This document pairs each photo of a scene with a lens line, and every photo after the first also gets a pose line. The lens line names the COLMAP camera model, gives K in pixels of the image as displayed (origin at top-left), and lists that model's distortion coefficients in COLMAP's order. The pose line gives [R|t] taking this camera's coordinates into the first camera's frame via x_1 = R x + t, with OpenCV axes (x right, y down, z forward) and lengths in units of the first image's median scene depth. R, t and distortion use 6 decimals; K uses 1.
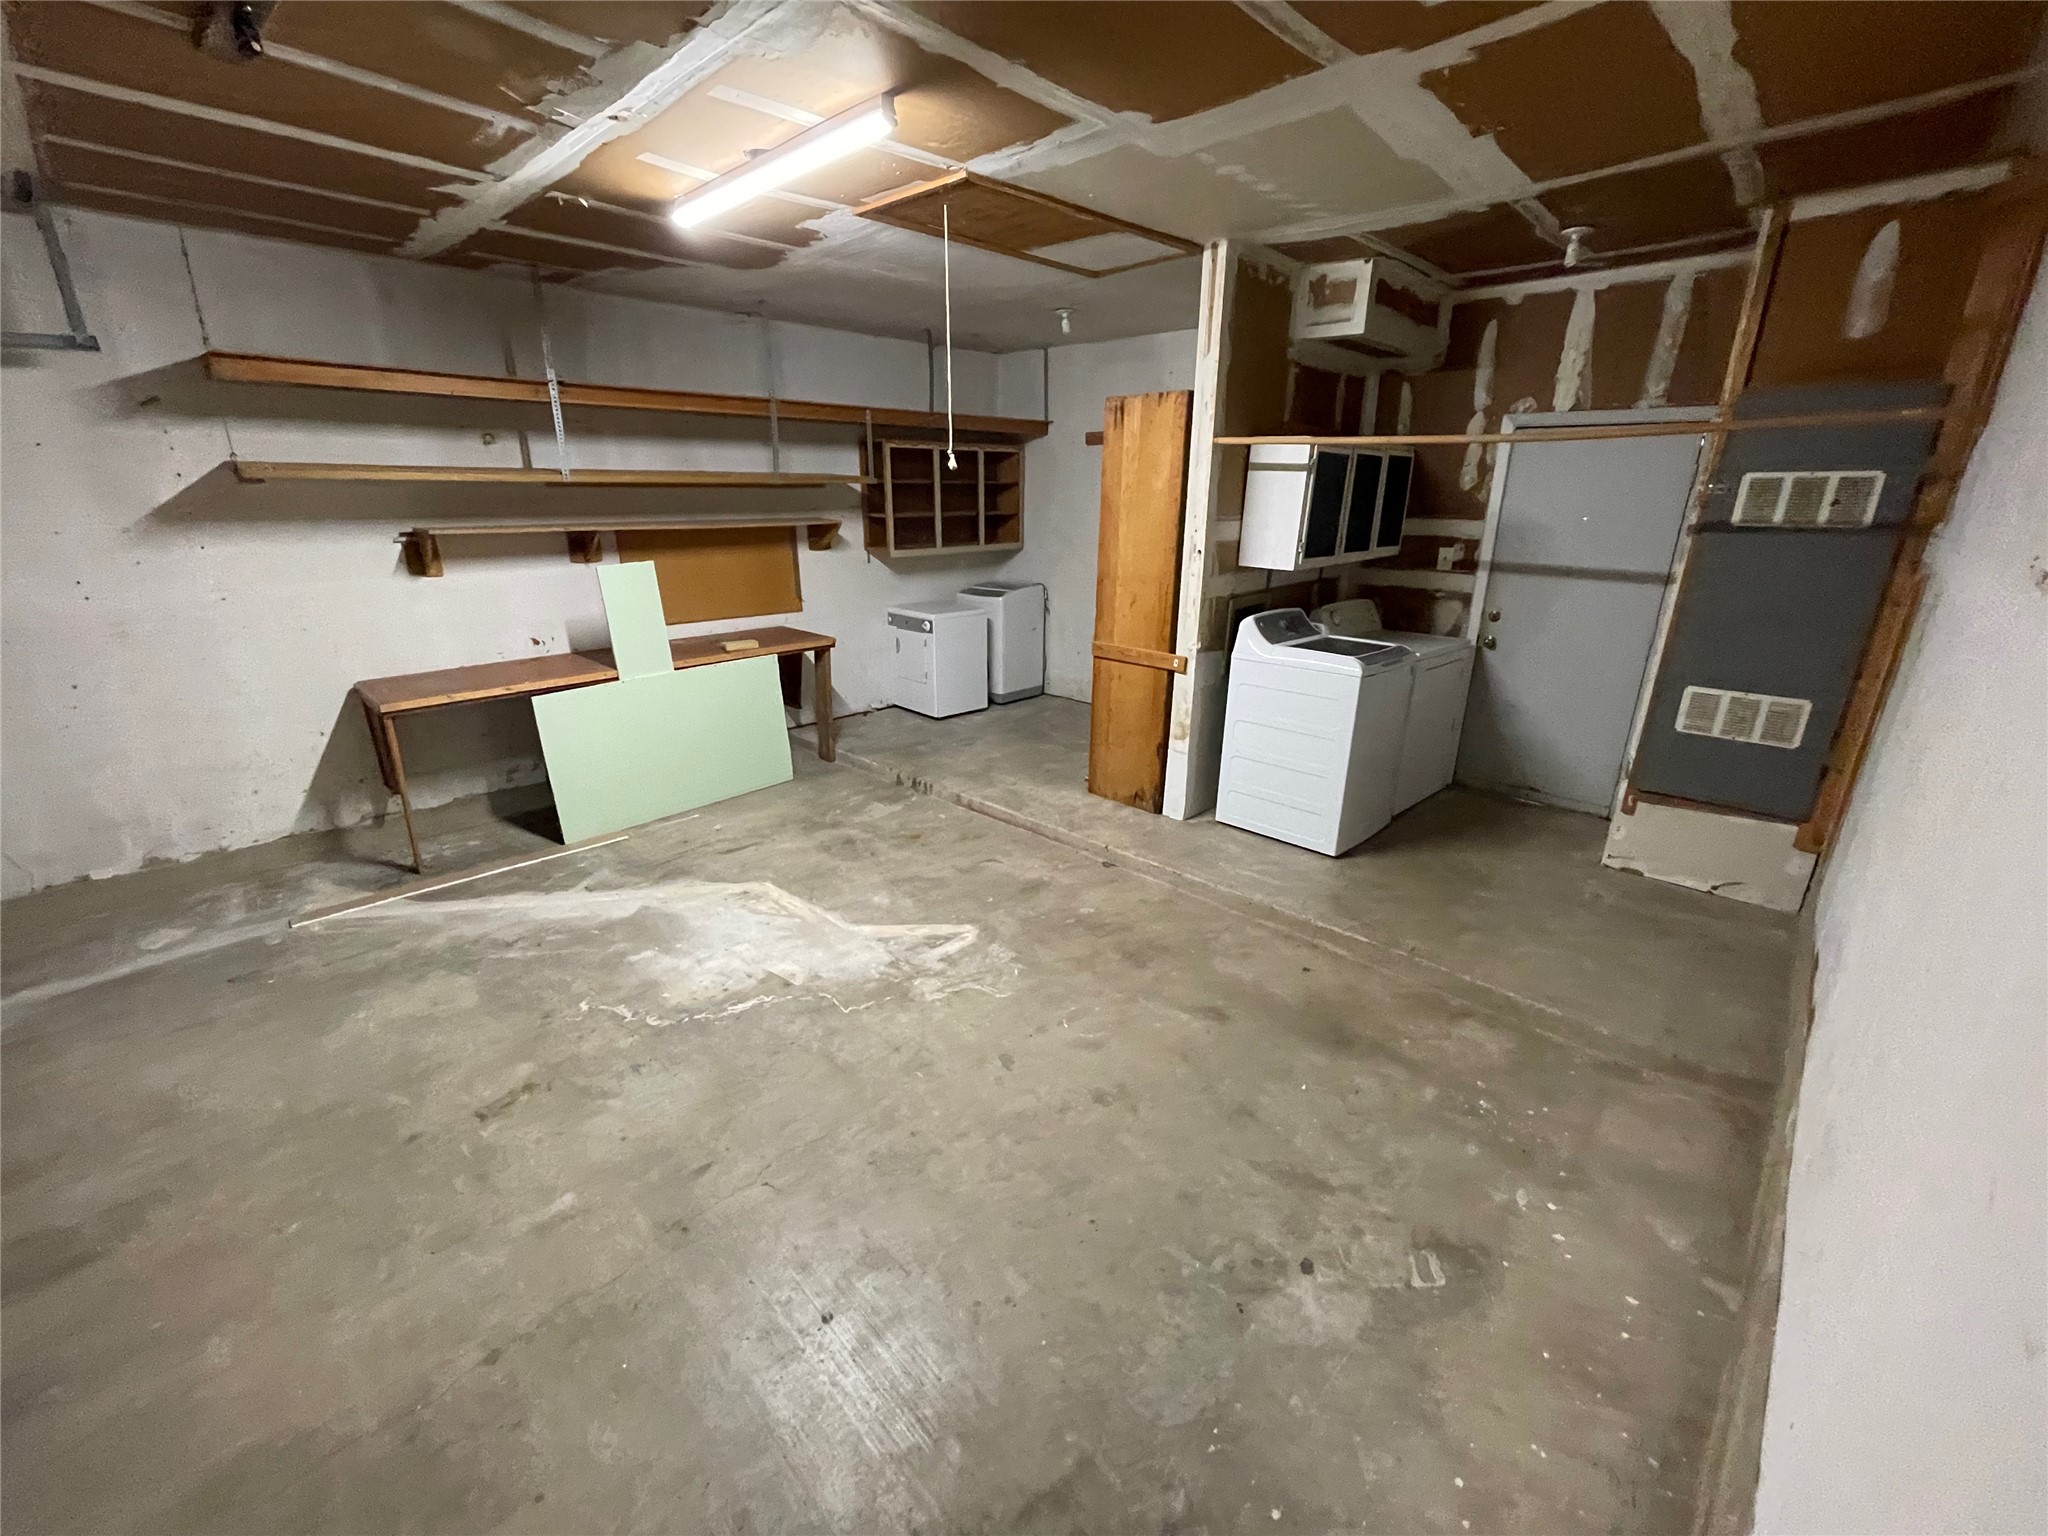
lens RADIAL K [[834.3, 0, 1010.3], [0, 834.3, 763.4], [0, 0, 1]] dist [0.000796, -0.000067]
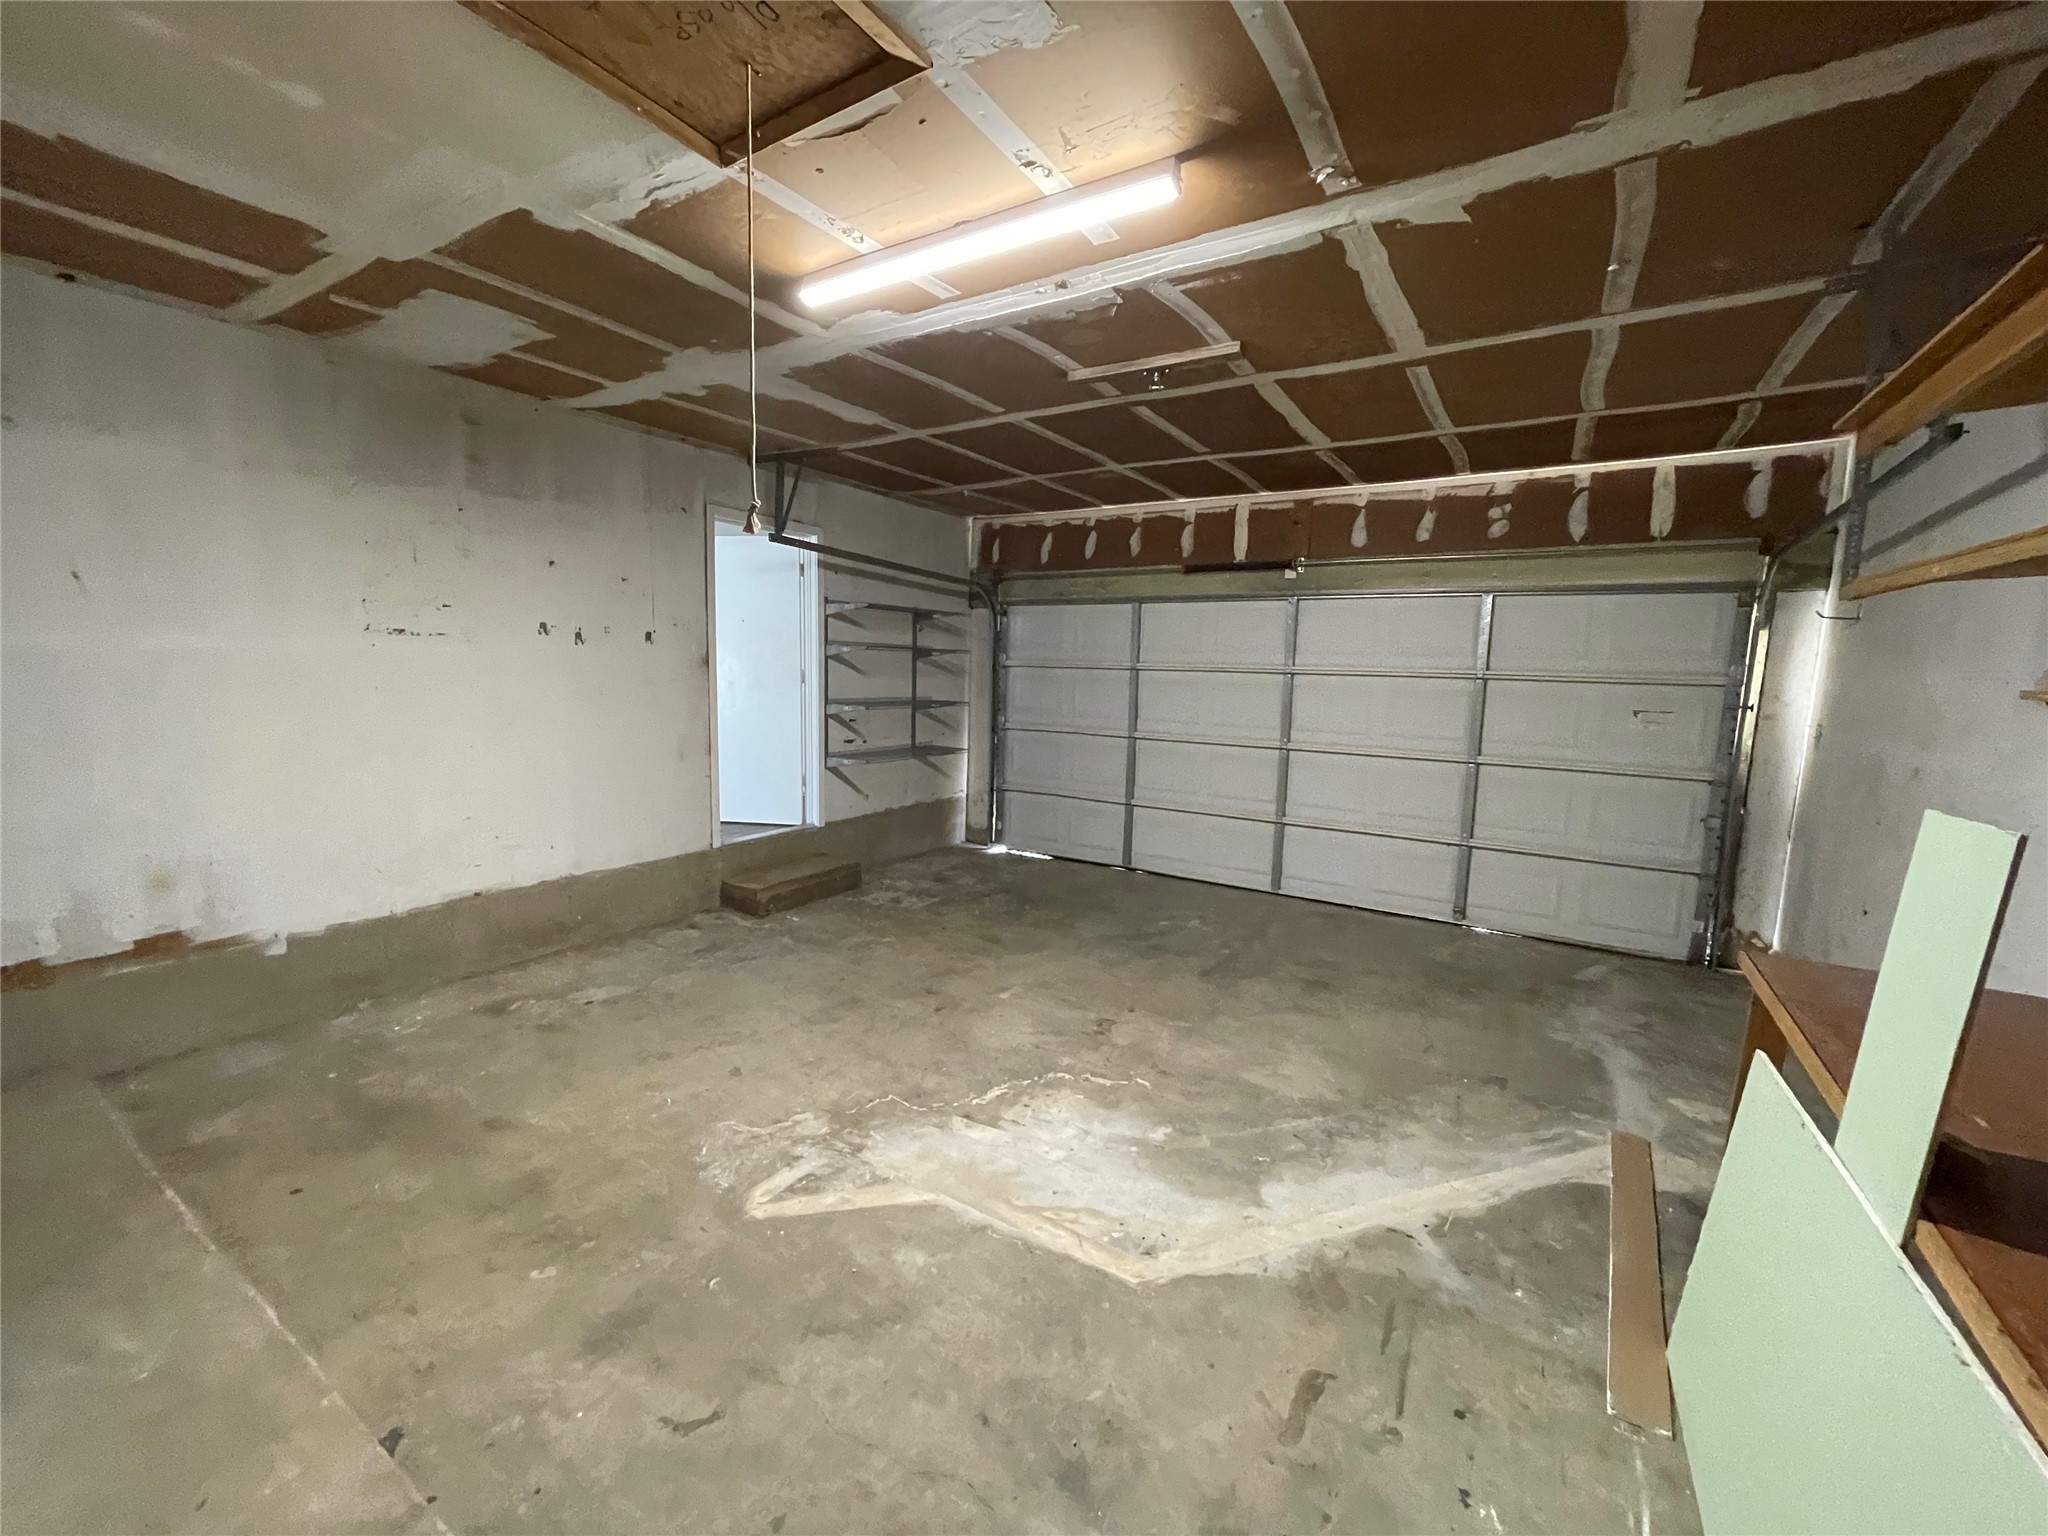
lens RADIAL K [[834.3, 0, 1011.7], [0, 834.3, 764.0], [0, 0, 1]] dist [0.000796, -0.000067]
pose [[-0.979664, 0.002714, -0.200627, -0.123283], [-0.084808, 0.900597, 0.426302, -0.464764], [0.181841, 0.434647, -0.882052, 1.572151]]
